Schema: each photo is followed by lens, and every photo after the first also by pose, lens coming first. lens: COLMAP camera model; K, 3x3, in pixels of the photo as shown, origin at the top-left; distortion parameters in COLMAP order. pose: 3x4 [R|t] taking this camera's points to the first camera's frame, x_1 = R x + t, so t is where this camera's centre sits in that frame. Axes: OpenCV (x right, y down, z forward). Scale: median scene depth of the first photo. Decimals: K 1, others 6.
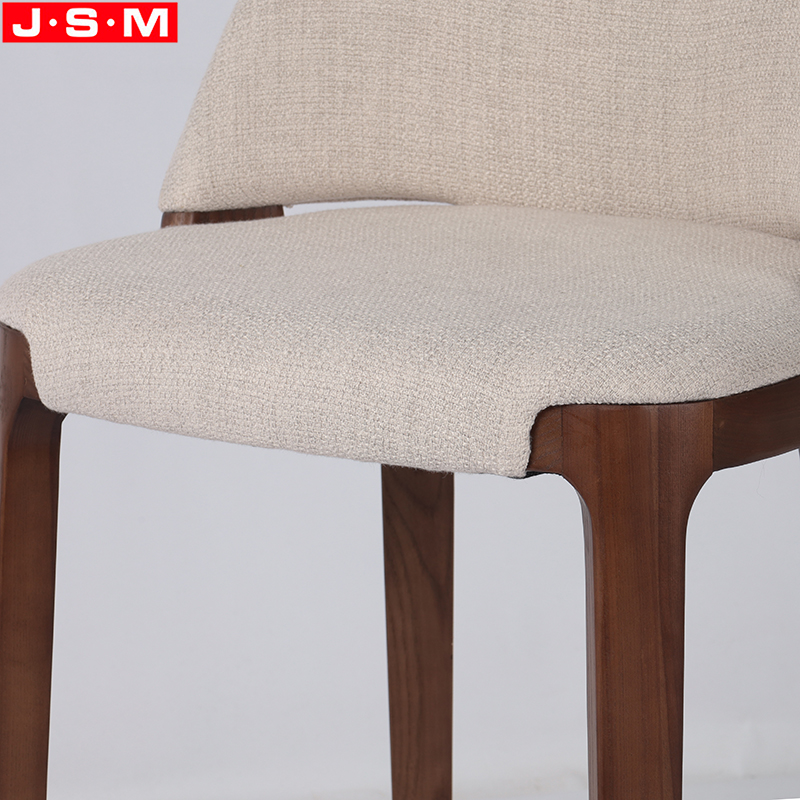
lens RADIAL K [[3158.4, 0, 400.0], [0, 3158.4, 400.0], [0, 0, 1]] dist [-0.068659, -2.654576]
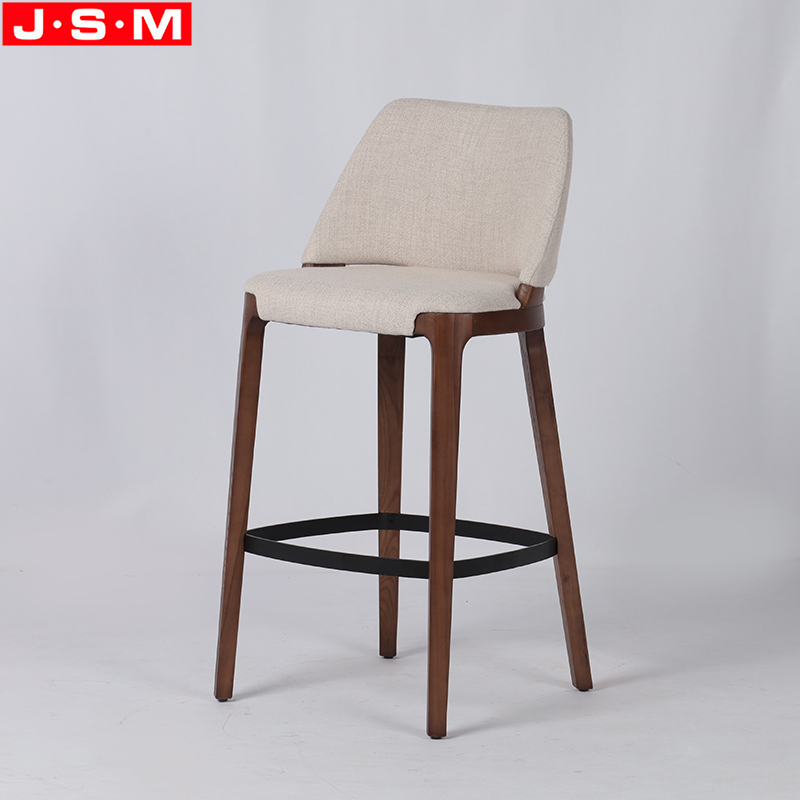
lens RADIAL K [[3158.4, 0, 400.0], [0, 3158.4, 400.0], [0, 0, 1]] dist [-0.068659, -2.654576]
pose [[0.998249, 0.040409, -0.043202, 0.137227], [-0.044146, 0.995019, -0.089374, 0.306965], [0.039375, 0.091124, 0.995061, -1.773079]]
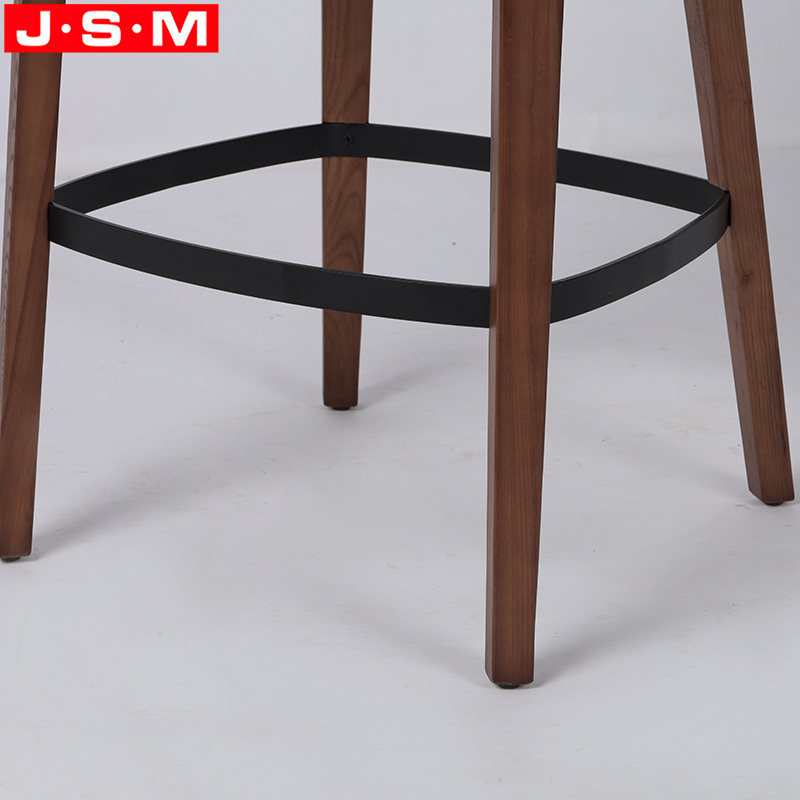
lens RADIAL K [[3158.4, 0, 400.0], [0, 3158.4, 400.0], [0, 0, 1]] dist [-0.068659, -2.654576]
pose [[0.998706, 0.020970, 0.046338, -0.029196], [-0.025843, 0.993900, 0.107214, 0.125691], [-0.043807, -0.108272, 0.993156, -0.279028]]
